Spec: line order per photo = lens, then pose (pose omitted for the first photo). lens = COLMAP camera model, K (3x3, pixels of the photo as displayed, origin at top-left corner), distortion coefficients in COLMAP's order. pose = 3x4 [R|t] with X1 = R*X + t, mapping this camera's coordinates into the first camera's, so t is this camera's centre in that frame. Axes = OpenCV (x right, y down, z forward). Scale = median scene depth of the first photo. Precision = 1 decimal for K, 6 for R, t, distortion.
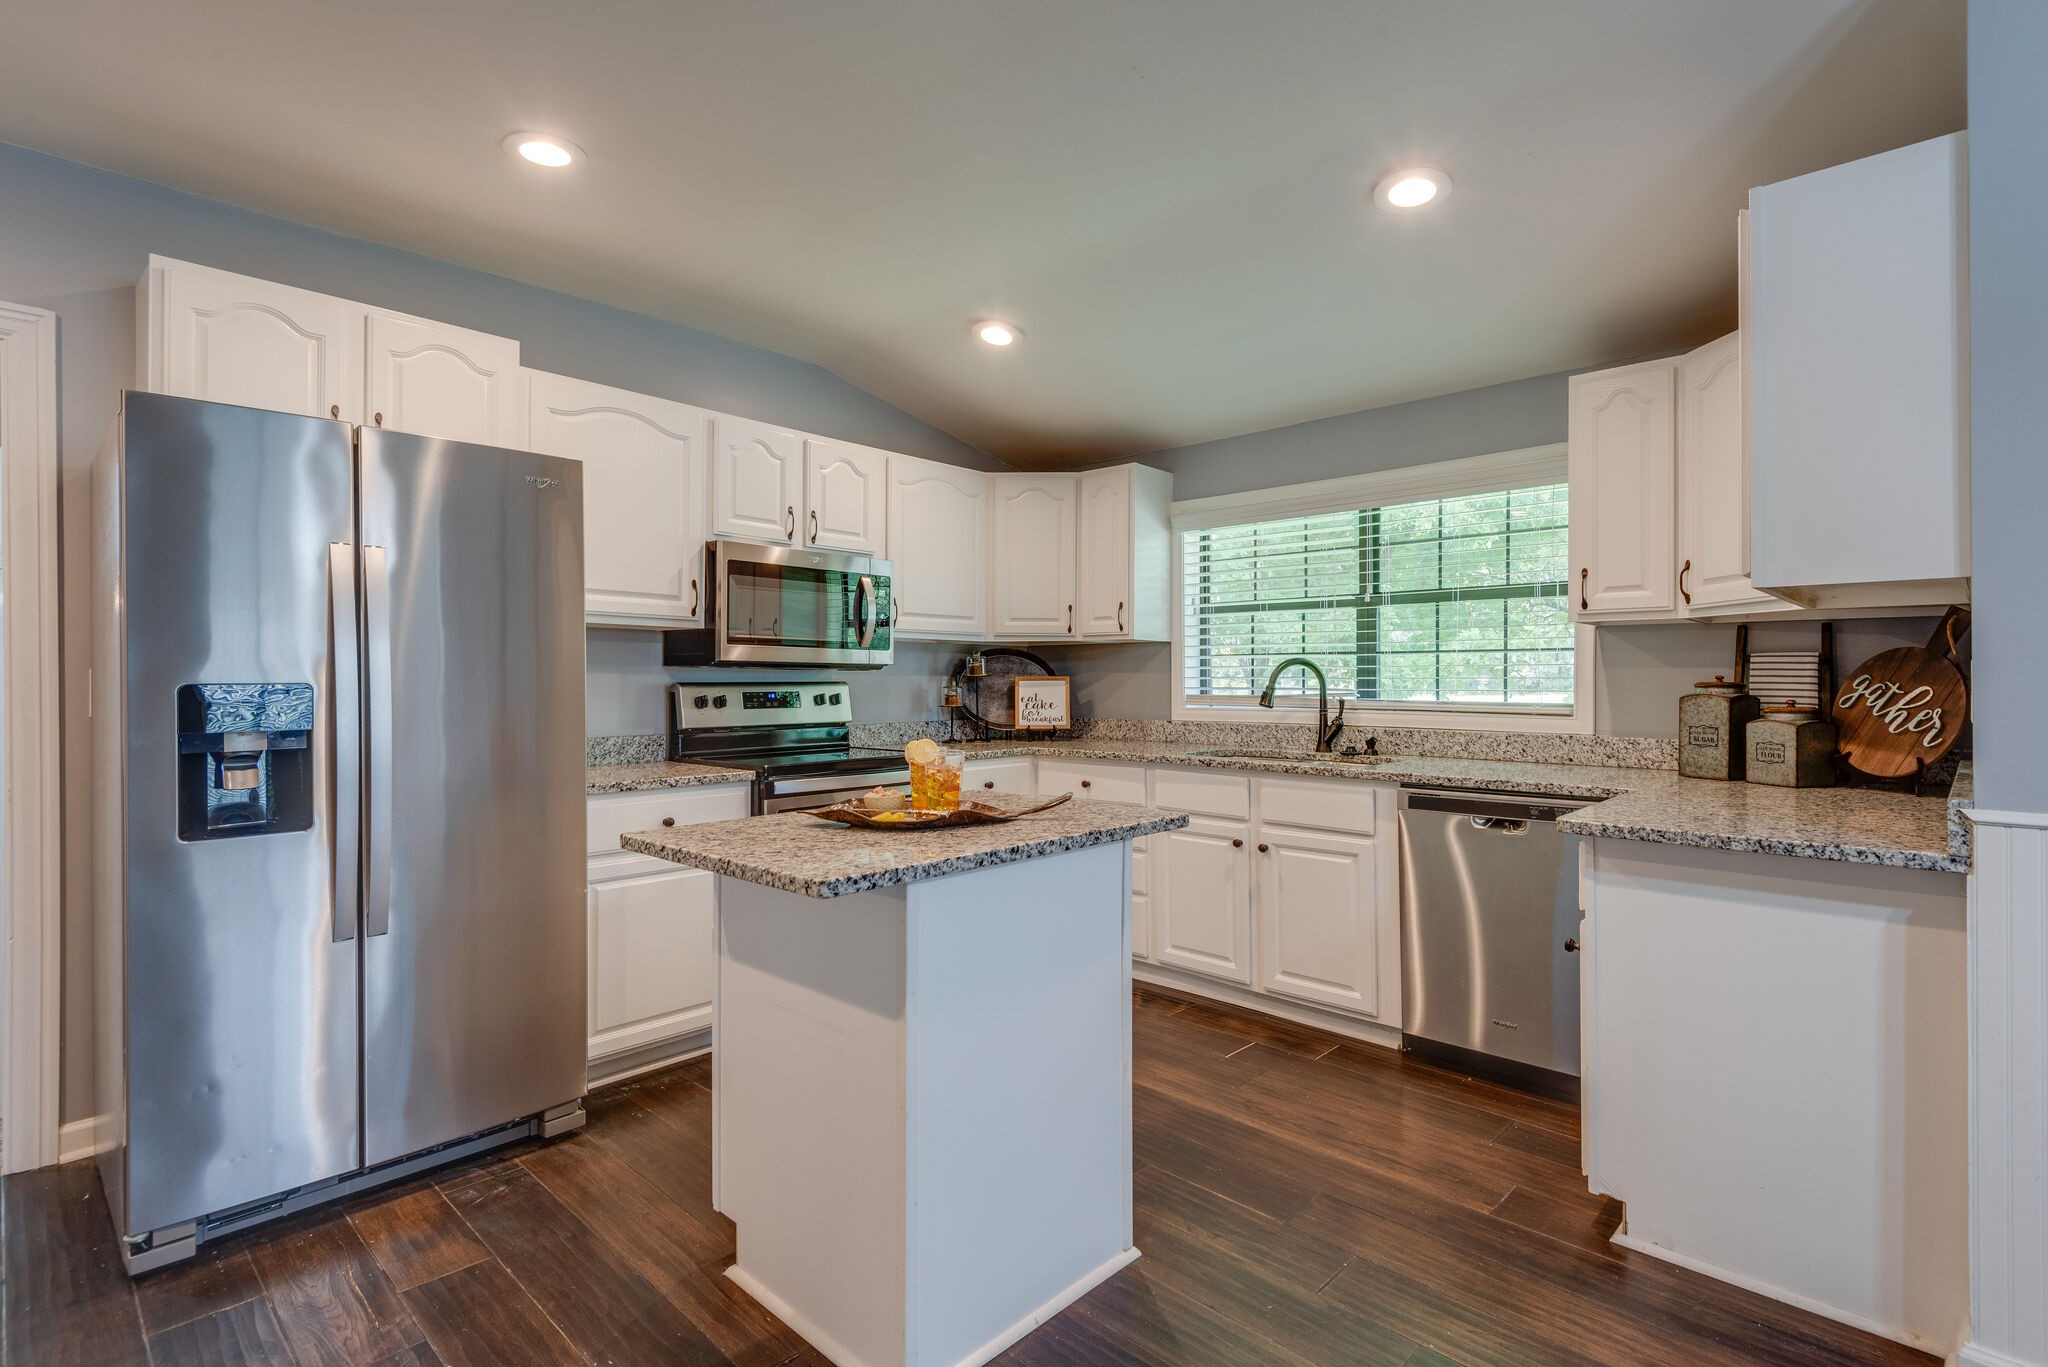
lens RADIAL K [[1015.7, 0, 1024.0], [0, 1015.7, 683.5], [0, 0, 1]] dist [-0.000157, -0.018513]
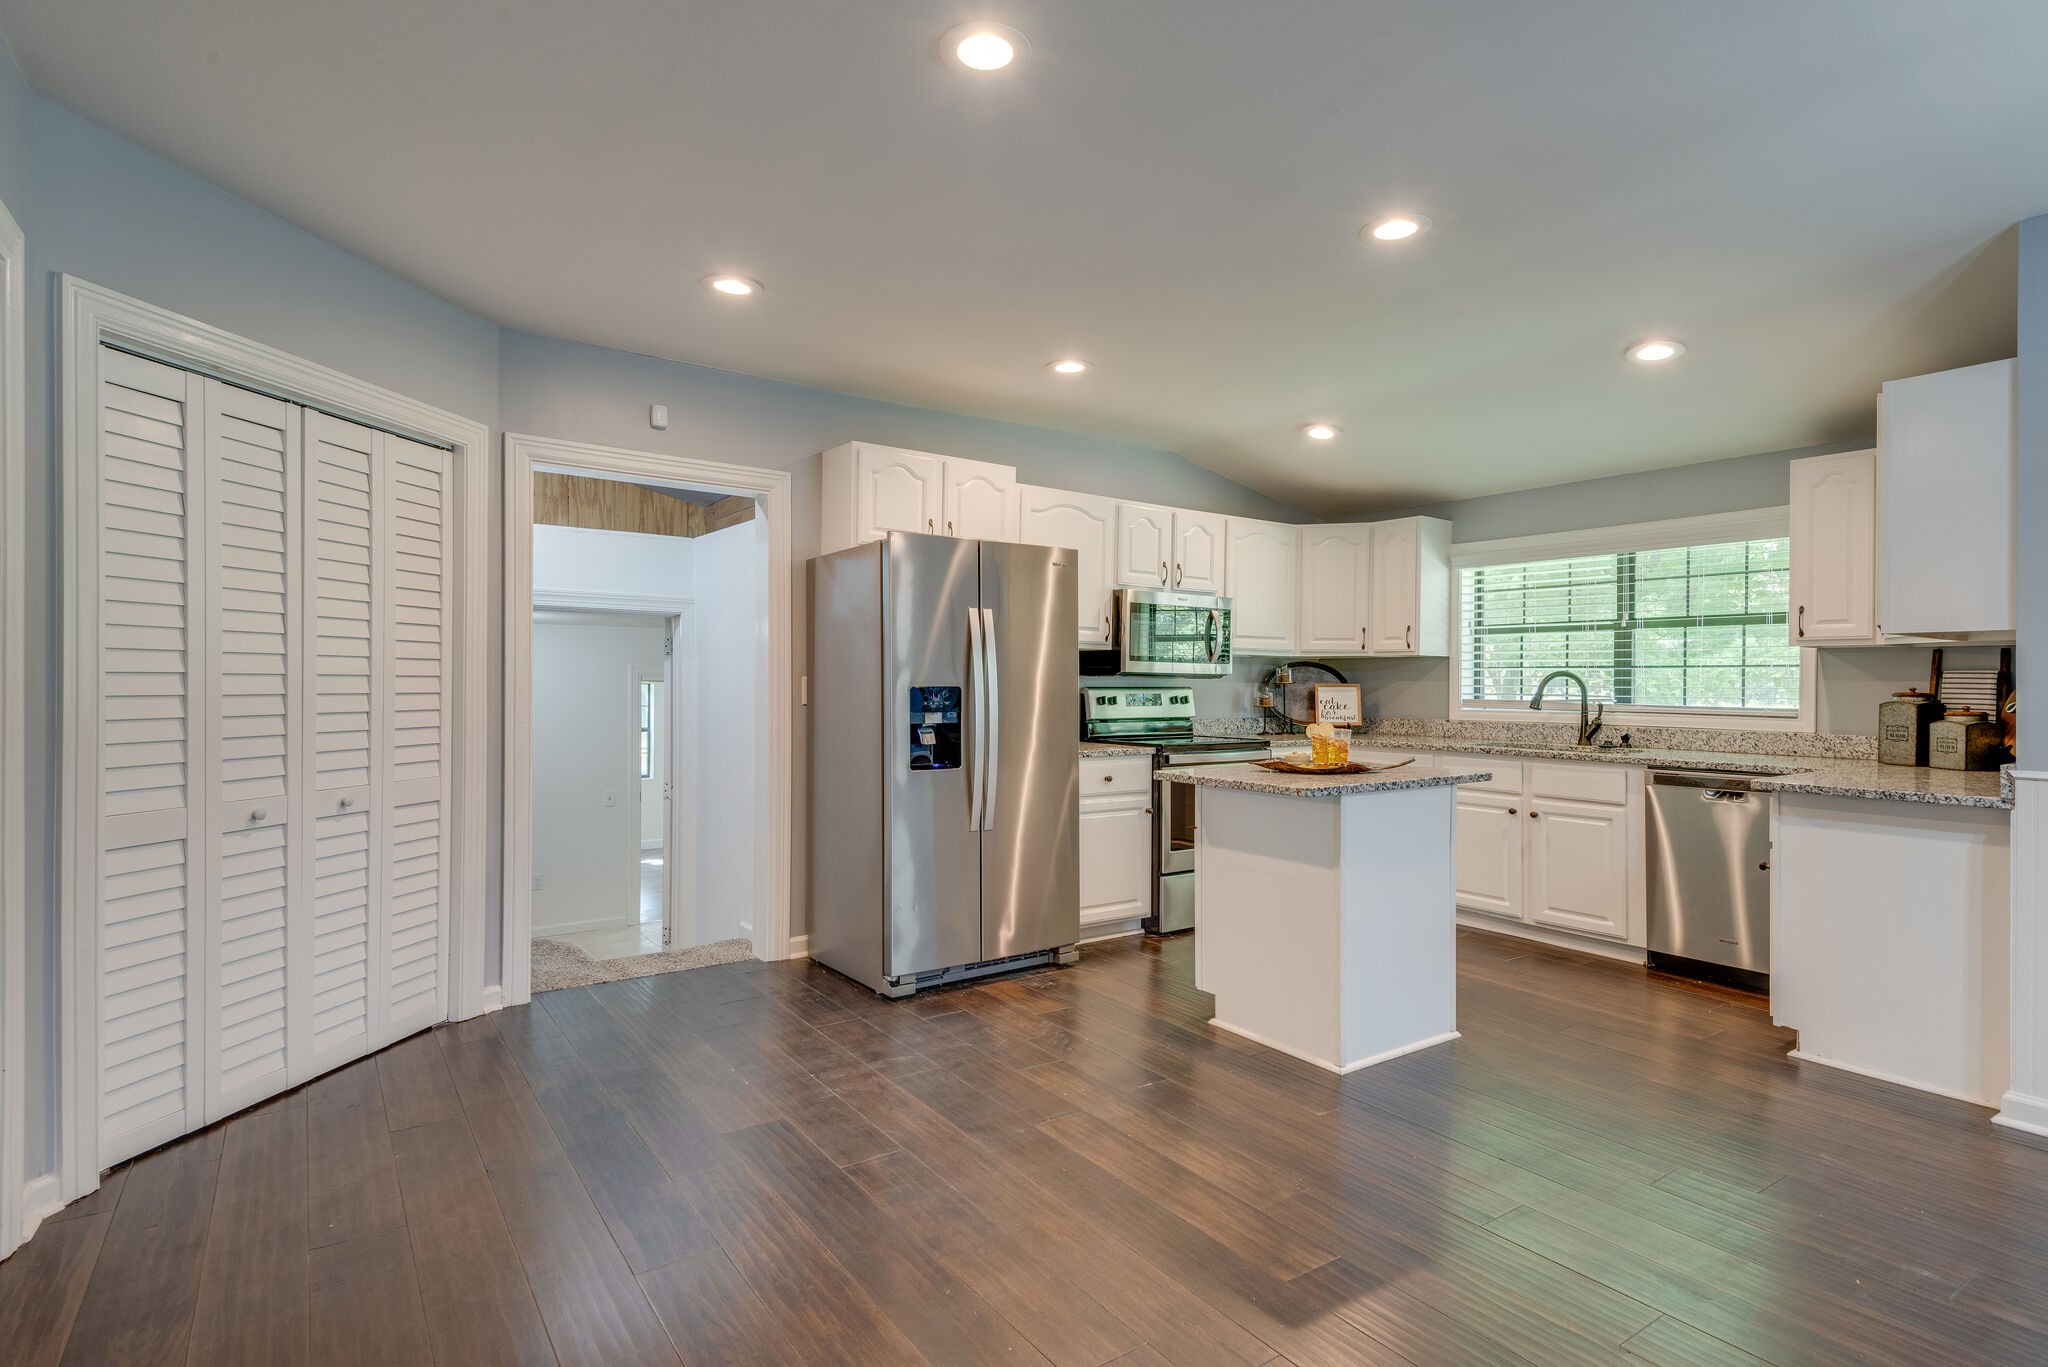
lens RADIAL K [[1037.0, 0, 983.9], [0, 1037.0, 686.7], [0, 0, 1]] dist [0.002728, -0.019157]
pose [[0.972067, 0.007471, -0.234585, -0.138531], [-0.007739, 0.999970, -0.000225, 0.000345], [0.234577, 0.002034, 0.972096, -0.457706]]
